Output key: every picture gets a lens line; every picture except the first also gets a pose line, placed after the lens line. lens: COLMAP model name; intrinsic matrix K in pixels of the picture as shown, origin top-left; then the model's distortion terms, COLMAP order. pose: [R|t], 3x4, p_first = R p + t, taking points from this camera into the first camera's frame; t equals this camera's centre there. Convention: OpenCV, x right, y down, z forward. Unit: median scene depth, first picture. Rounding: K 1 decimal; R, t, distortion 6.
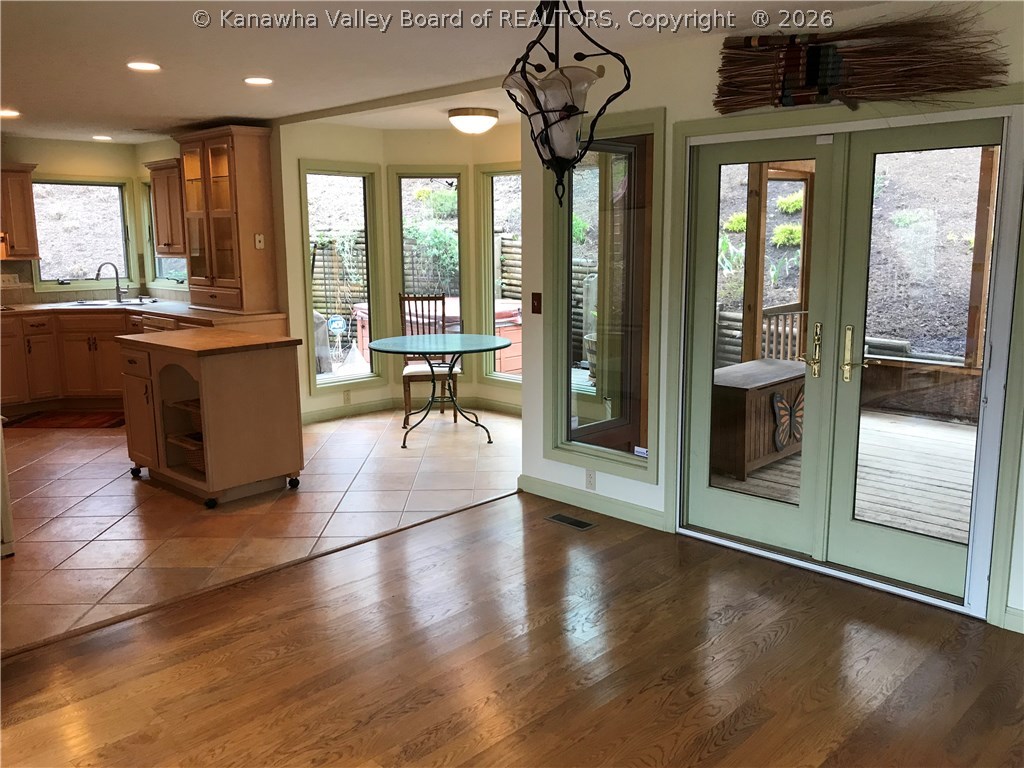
lens RADIAL K [[843.5, 0, 513.2], [0, 843.5, 381.8], [0, 0, 1]] dist [0.011668, 0.005455]
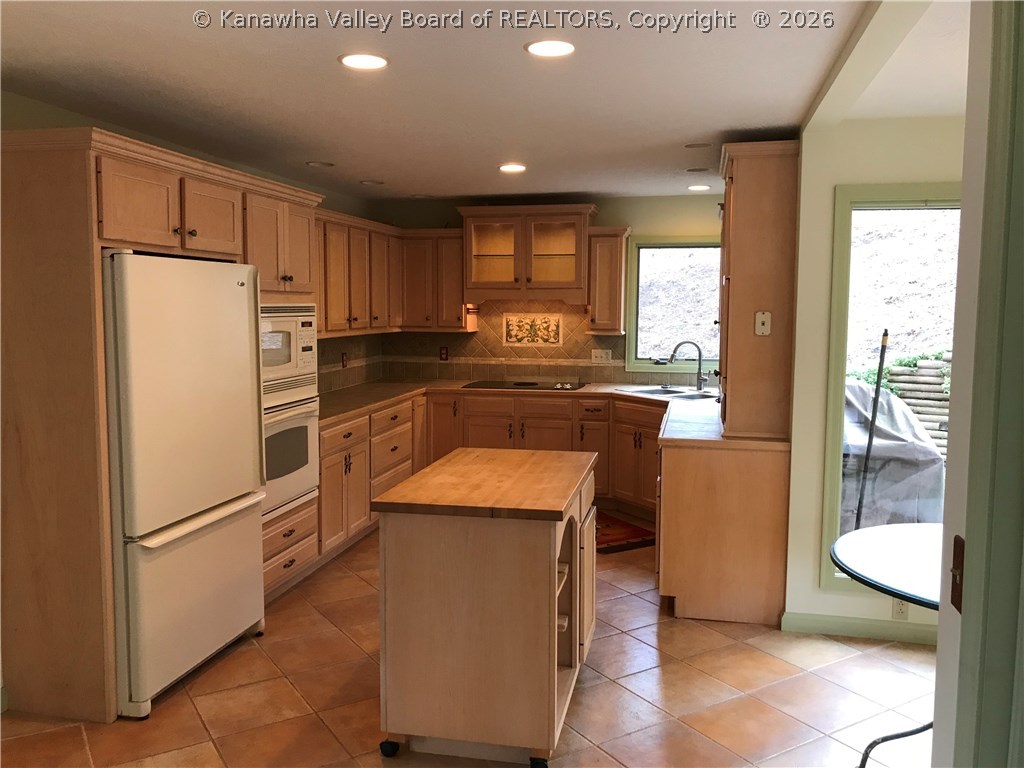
lens RADIAL K [[843.5, 0, 511.0], [0, 843.5, 385.9], [0, 0, 1]] dist [0.011668, 0.005455]
pose [[0.523032, 0.093885, -0.847126, 0.125391], [-0.151983, 0.988259, 0.015689, -0.091211], [0.838653, 0.120543, 0.531160, 0.461364]]
